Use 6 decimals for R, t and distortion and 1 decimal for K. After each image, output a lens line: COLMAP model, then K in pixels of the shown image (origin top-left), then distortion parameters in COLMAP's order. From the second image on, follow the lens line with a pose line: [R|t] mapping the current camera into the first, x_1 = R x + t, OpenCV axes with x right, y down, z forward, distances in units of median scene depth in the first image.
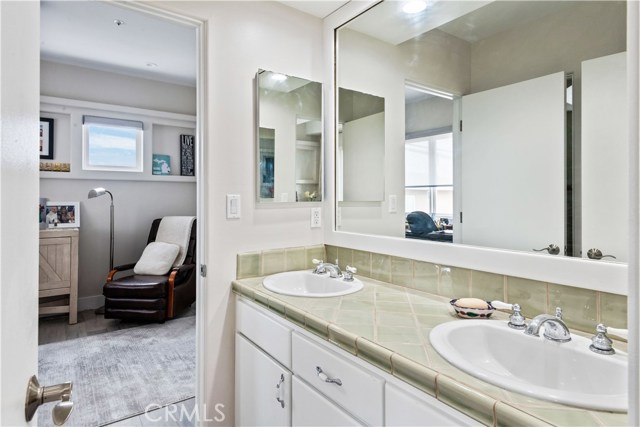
lens RADIAL K [[364.2, 0, 318.7], [0, 364.2, 198.5], [0, 0, 1]] dist [0.004375, 0.000770]
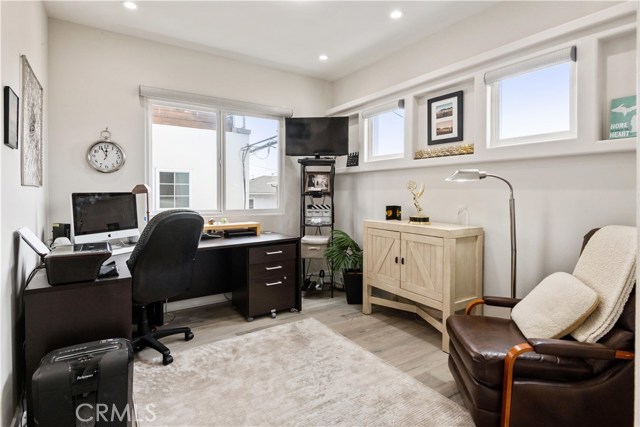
lens RADIAL K [[336.8, 0, 319.2], [0, 336.8, 191.0], [0, 0, 1]] dist [0.001999, 0.000636]
pose [[-0.070263, 0.001606, -0.997527, 0.046286], [0.006015, 0.999981, 0.001186, 0.002156], [0.997510, -0.005917, -0.070271, 0.717294]]
